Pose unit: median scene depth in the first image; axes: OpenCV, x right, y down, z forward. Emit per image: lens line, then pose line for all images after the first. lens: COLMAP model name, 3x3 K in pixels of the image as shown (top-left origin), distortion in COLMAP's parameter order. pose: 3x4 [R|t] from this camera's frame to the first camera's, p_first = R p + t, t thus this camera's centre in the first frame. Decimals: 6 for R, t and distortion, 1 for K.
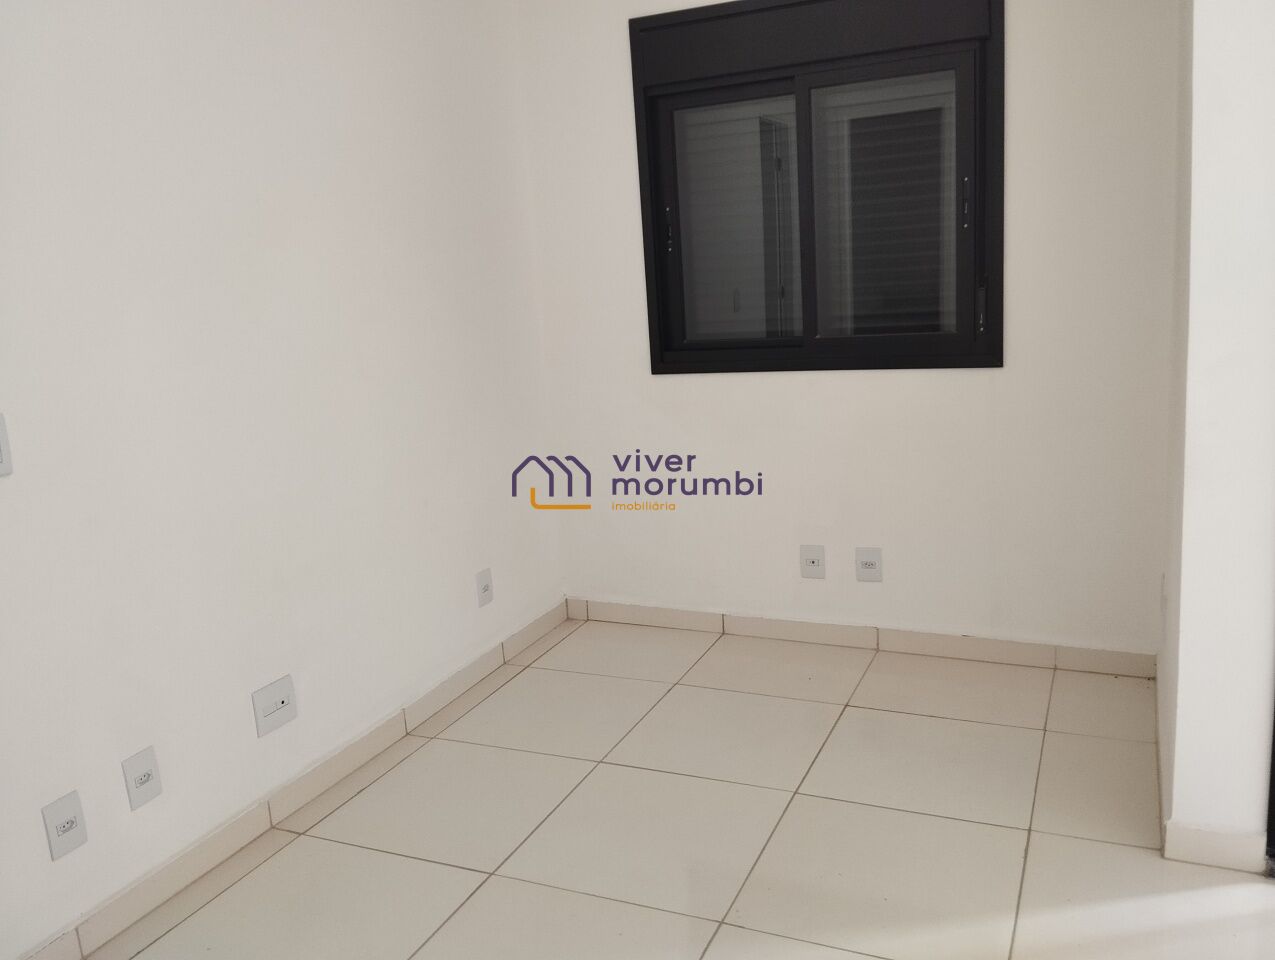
lens RADIAL K [[1054.2, 0, 637.5], [0, 1054.2, 480.0], [0, 0, 1]] dist [0.100039, -0.191742]
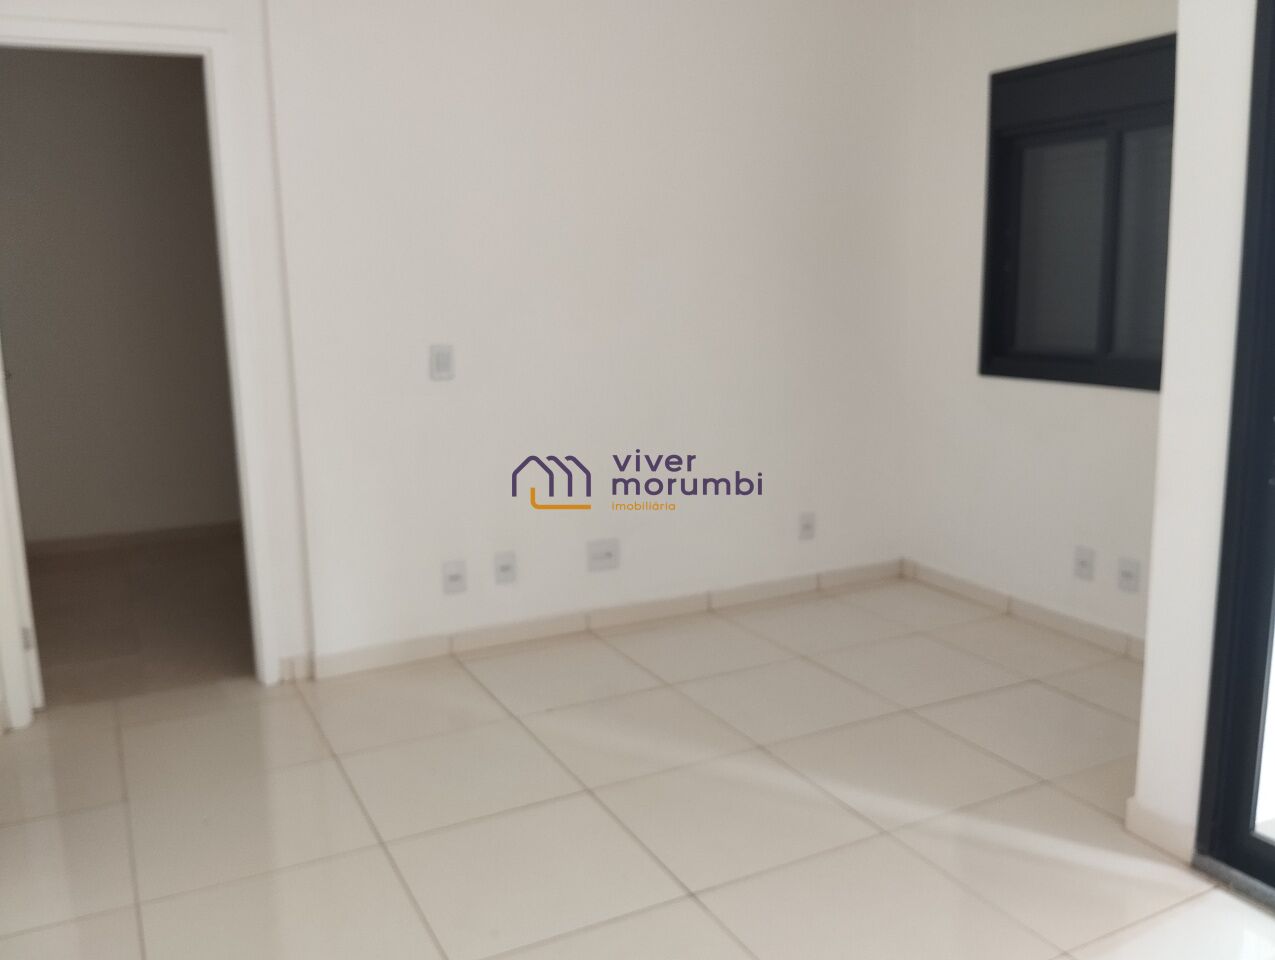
lens RADIAL K [[1100.9, 0, 637.5], [0, 1100.9, 480.0], [0, 0, 1]] dist [0.080296, -0.209827]
pose [[0.782144, 0.167046, -0.600288, 0.493133], [-0.164995, 0.984529, 0.058990, 0.002906], [0.600855, 0.052906, 0.797605, -0.187063]]
